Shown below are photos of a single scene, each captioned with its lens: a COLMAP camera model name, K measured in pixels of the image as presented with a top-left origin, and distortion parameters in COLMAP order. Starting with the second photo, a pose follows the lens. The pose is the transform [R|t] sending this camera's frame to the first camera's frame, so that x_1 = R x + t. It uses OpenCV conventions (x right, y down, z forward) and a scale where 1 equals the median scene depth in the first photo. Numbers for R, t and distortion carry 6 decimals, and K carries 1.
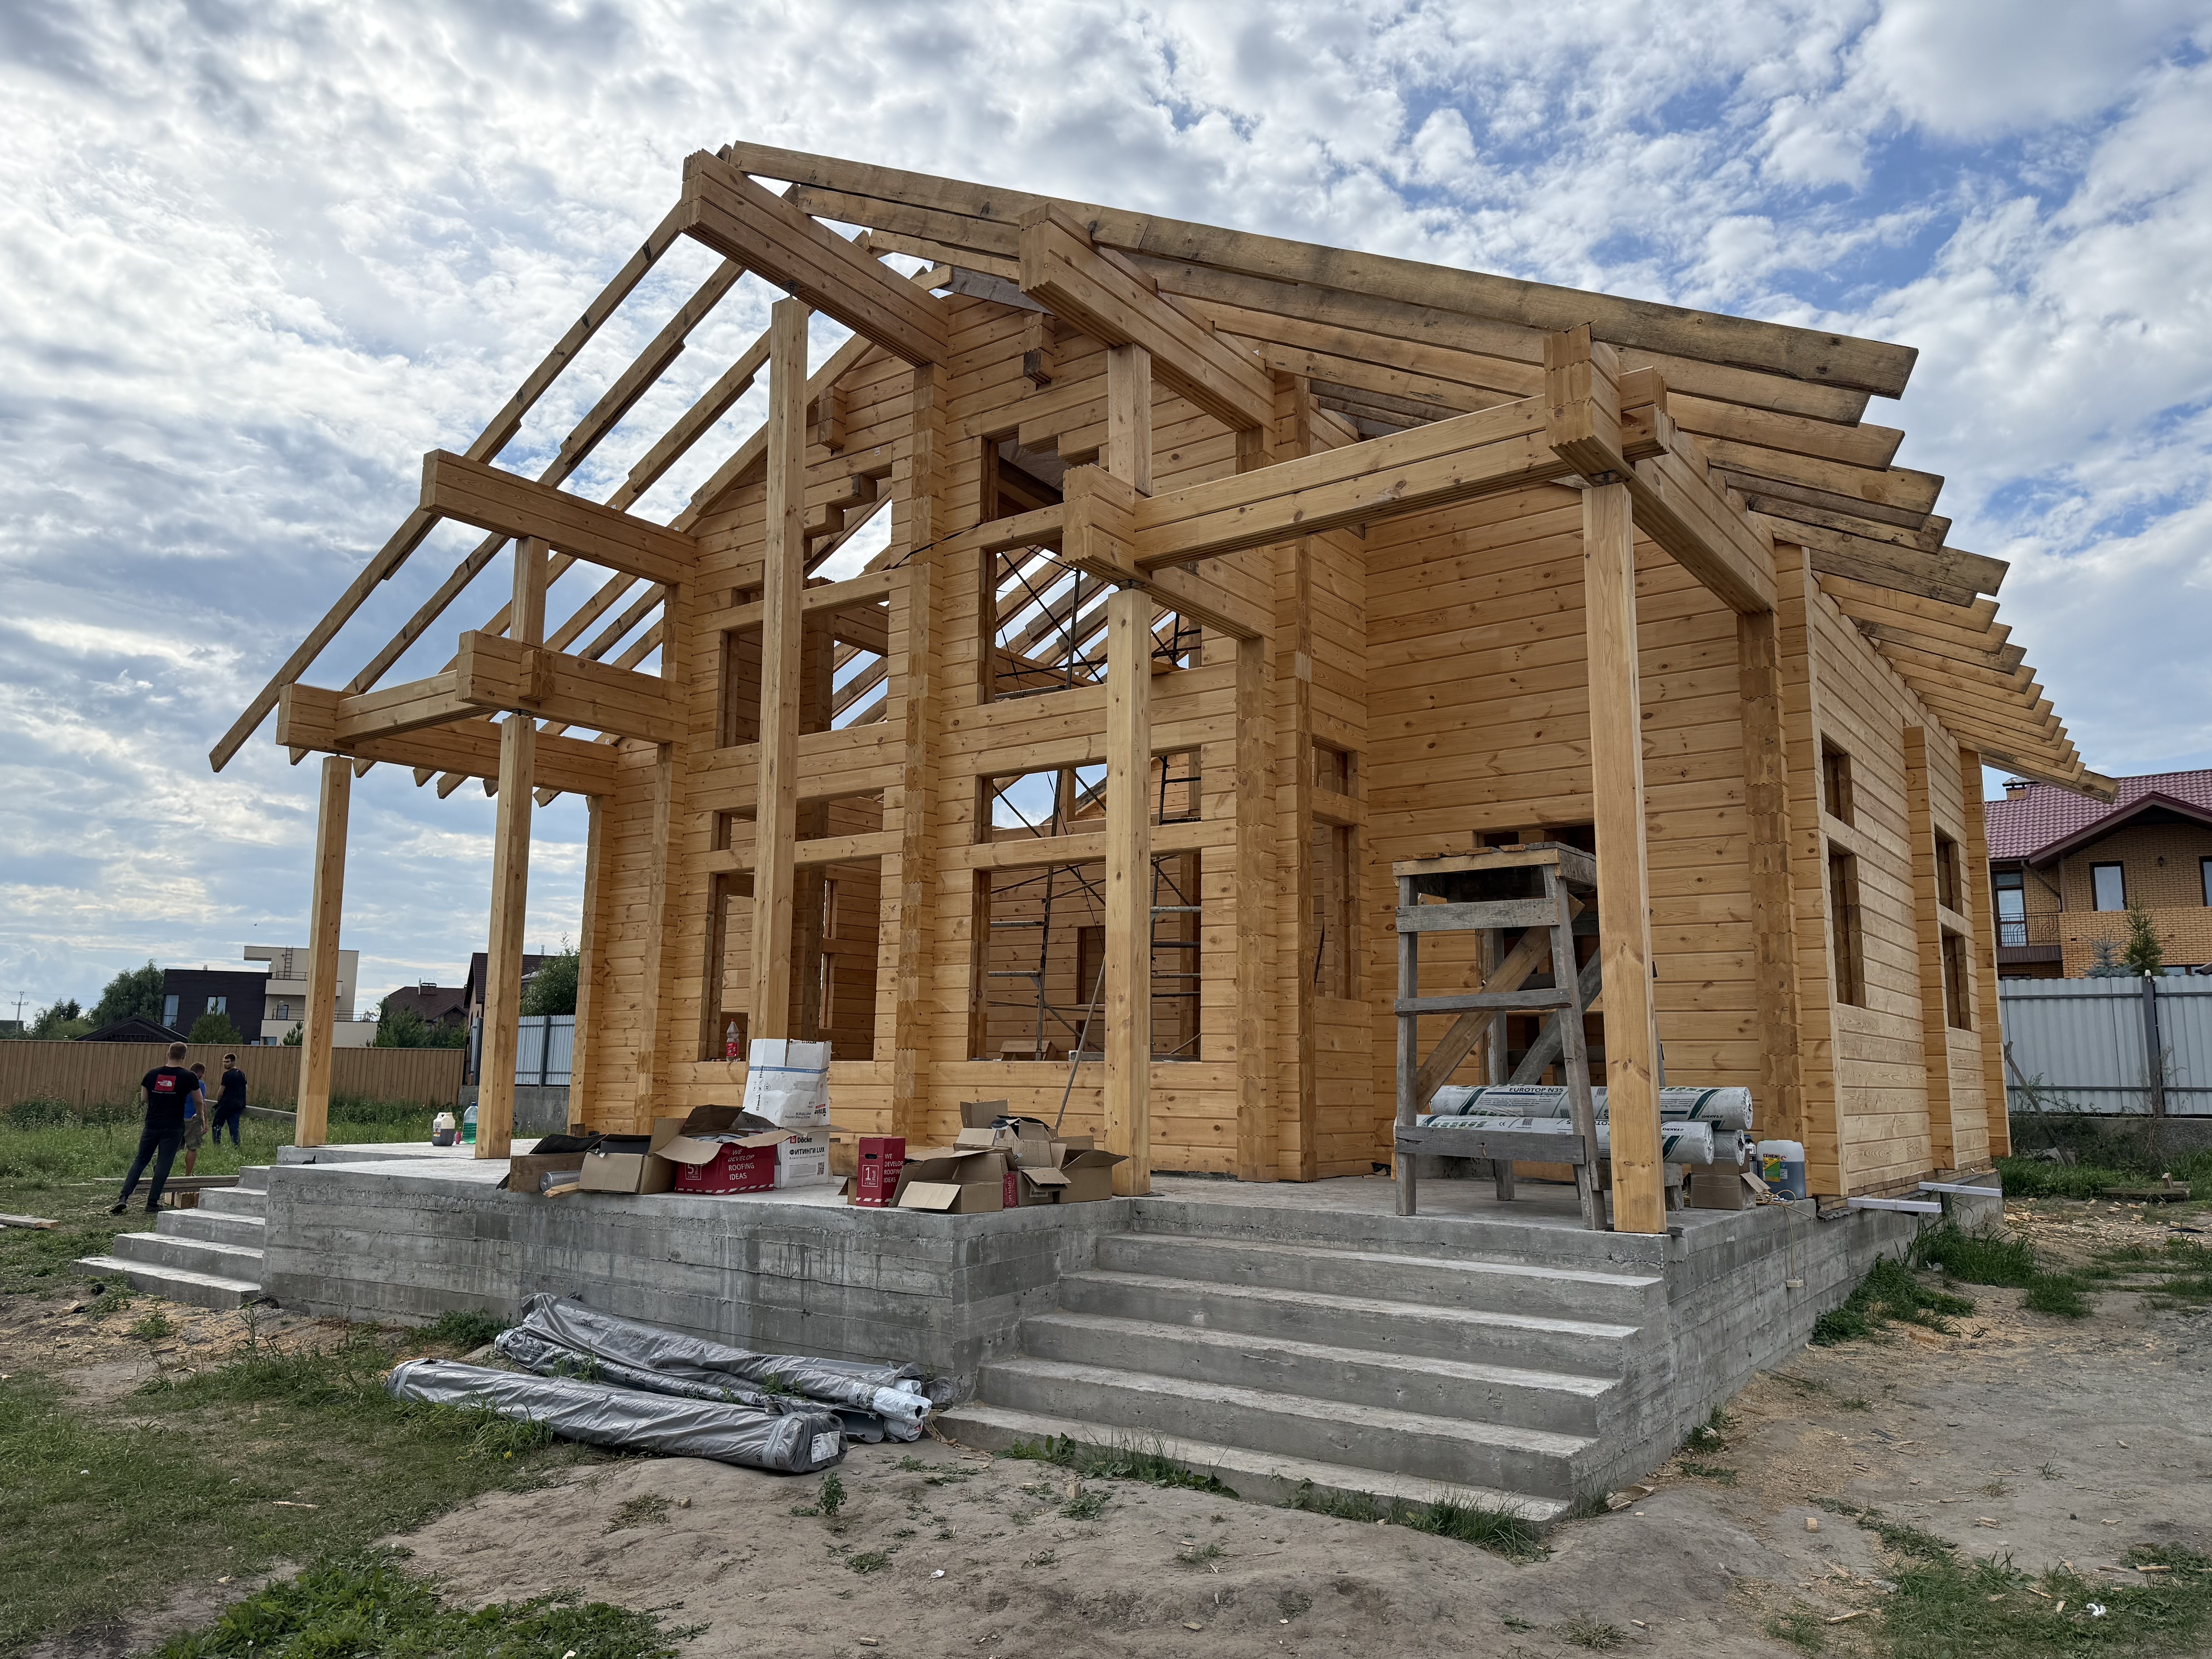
lens RADIAL K [[1542.1, 0, 1106.0], [0, 1542.1, 829.5], [0, 0, 1]] dist [-0.008957, -0.005366]
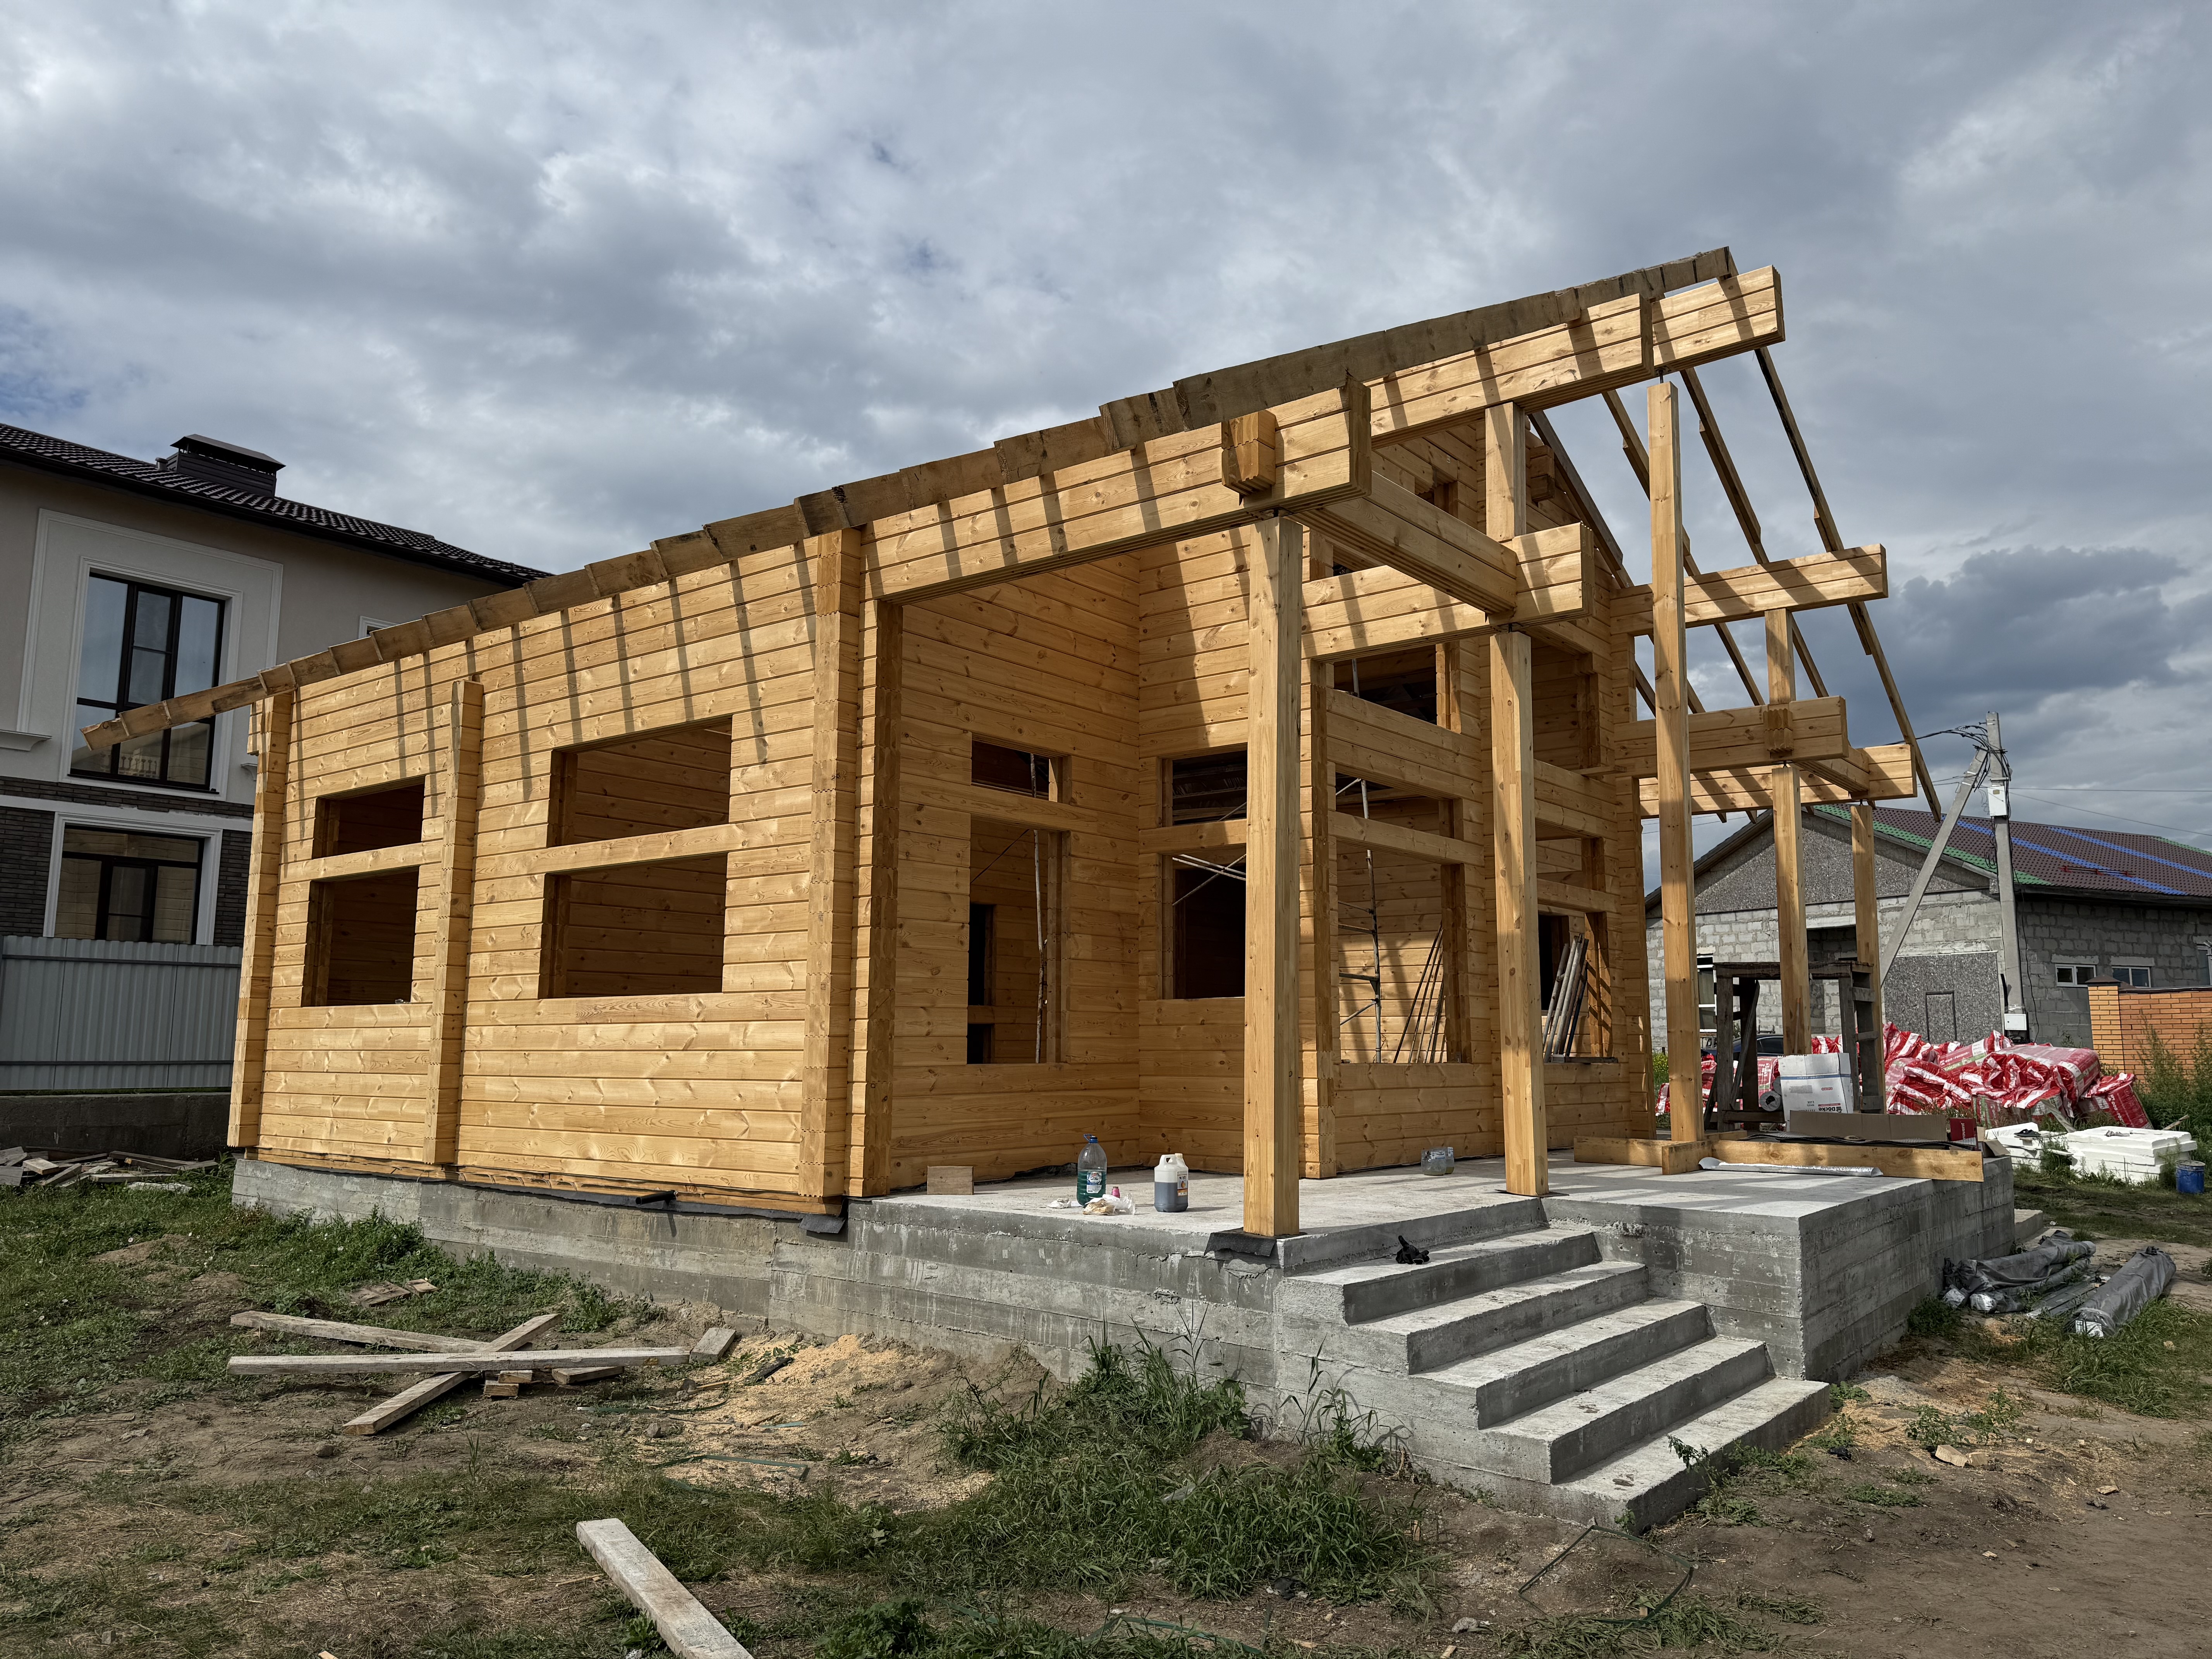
lens RADIAL K [[1594.9, 0, 1106.0], [0, 1594.9, 829.5], [0, 0, 1]] dist [0.123862, -0.183035]
pose [[0.027149, 0.124588, 0.991837, -1.443658], [-0.163550, 0.979387, -0.118547, 0.190110], [-0.986161, -0.158996, 0.046965, 1.393920]]
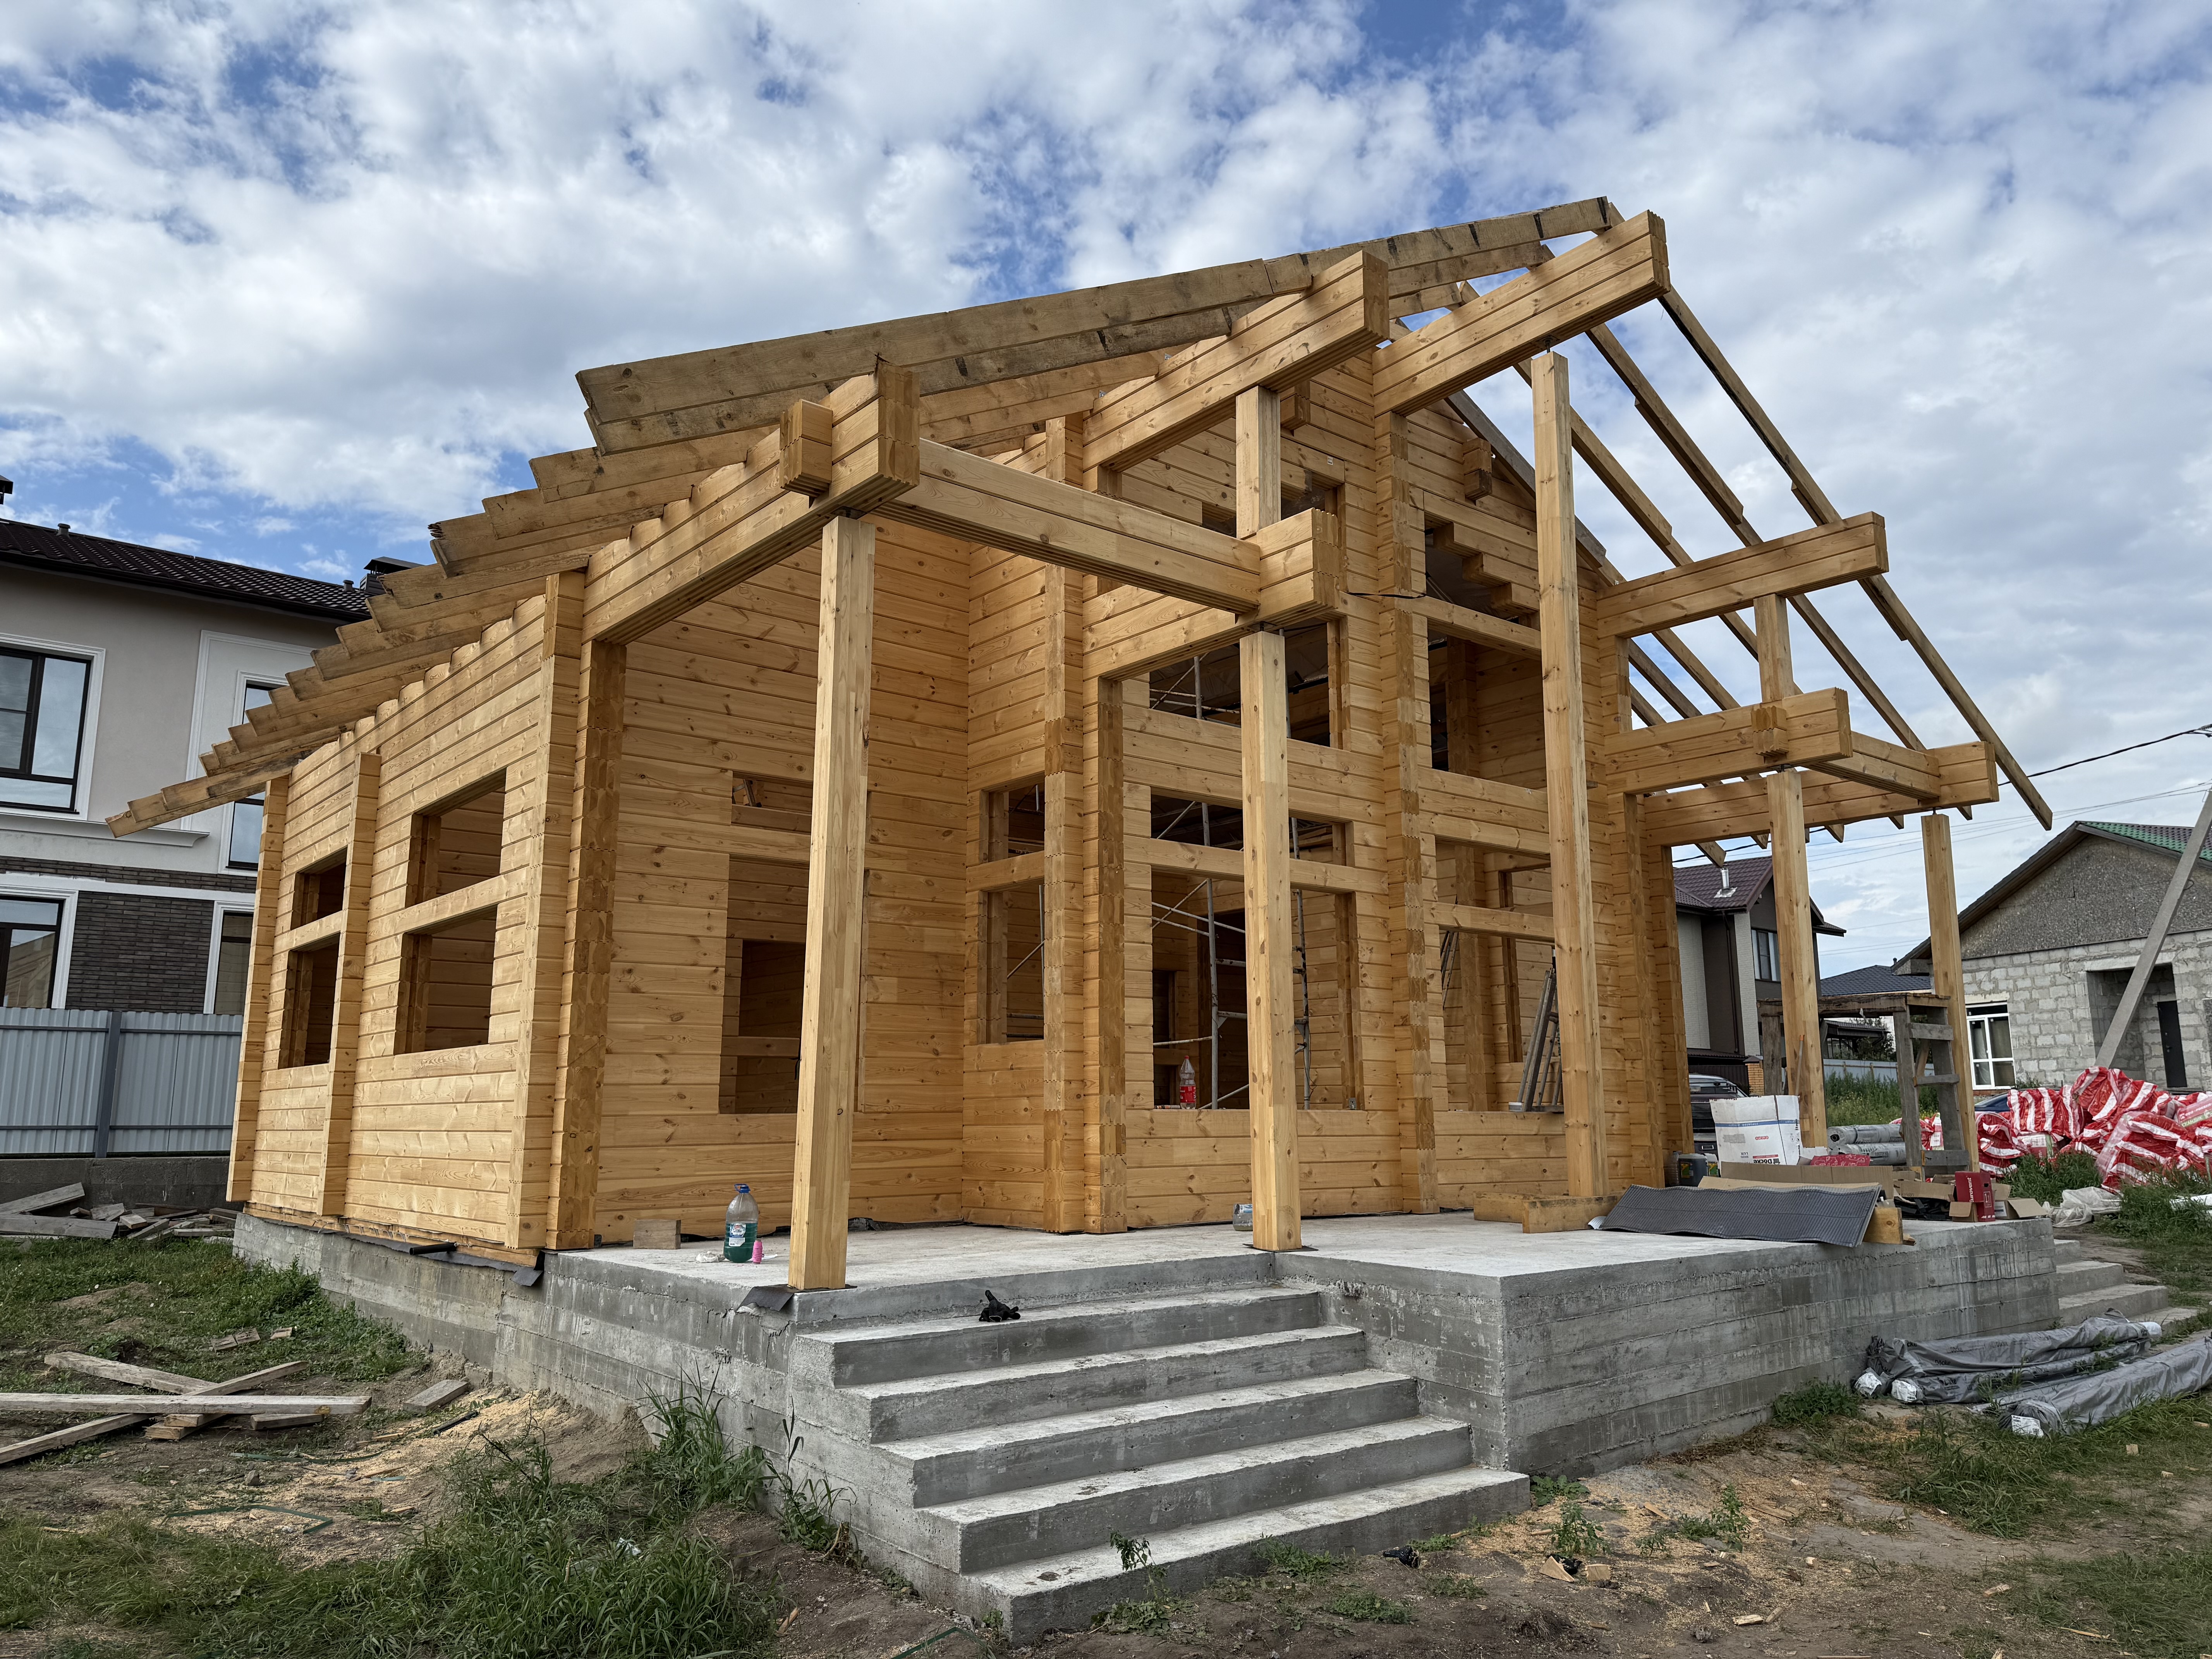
lens RADIAL K [[1589.6, 0, 1106.0], [0, 1589.6, 829.5], [0, 0, 1]] dist [0.100498, -0.125161]
pose [[0.243822, 0.161519, 0.956275, -1.333743], [-0.149265, 0.980535, -0.127558, 0.150321], [-0.958264, -0.111637, 0.263185, 1.045817]]
